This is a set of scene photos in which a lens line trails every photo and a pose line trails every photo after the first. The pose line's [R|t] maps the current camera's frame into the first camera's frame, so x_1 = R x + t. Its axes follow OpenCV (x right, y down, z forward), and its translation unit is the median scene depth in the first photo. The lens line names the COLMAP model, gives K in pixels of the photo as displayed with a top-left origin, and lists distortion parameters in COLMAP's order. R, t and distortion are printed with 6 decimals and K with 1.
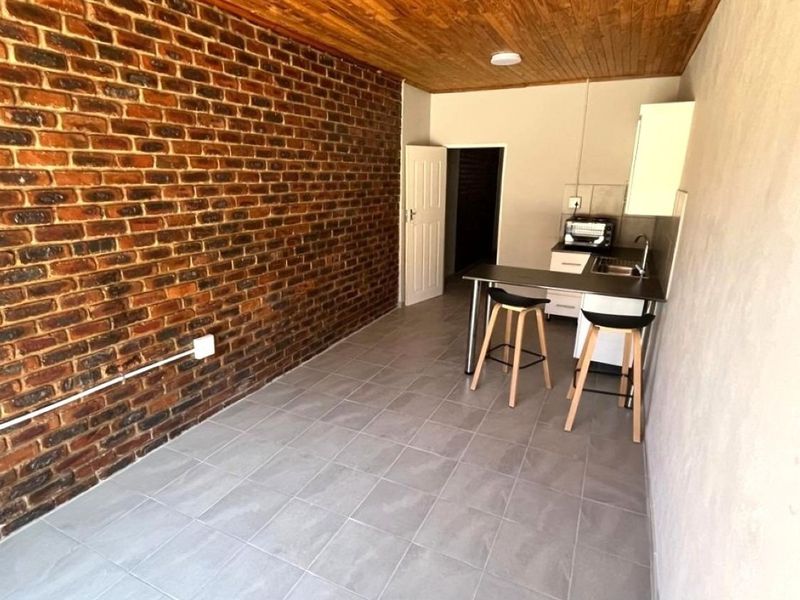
lens RADIAL K [[440.4, 0, 387.8], [0, 440.4, 307.6], [0, 0, 1]] dist [0.001171, 0.000174]
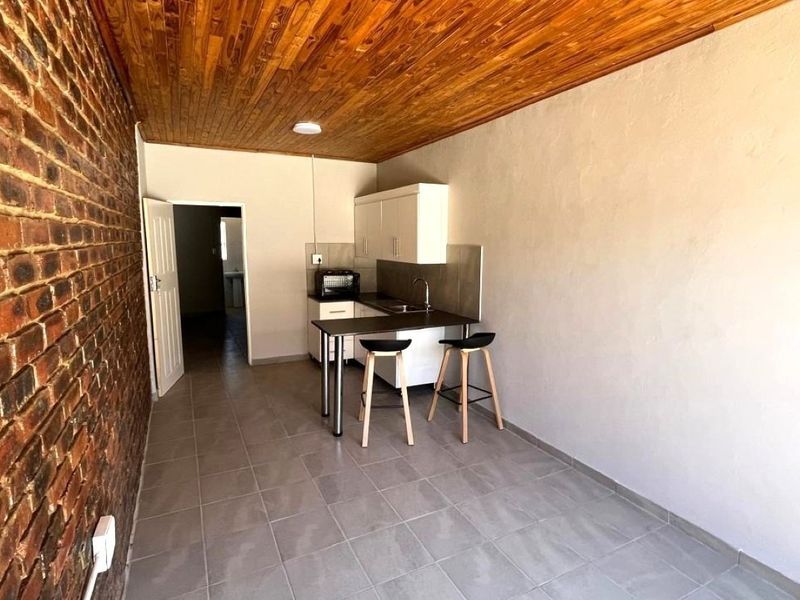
lens RADIAL K [[426.2, 0, 400.0], [0, 426.2, 300.0], [0, 0, 1]] dist [0.002748, 0.000455]
pose [[0.601468, -0.118241, 0.790098, -0.460657], [0.228147, 0.973223, -0.028032, -0.084216], [-0.765628, 0.197119, 0.612339, 0.285655]]
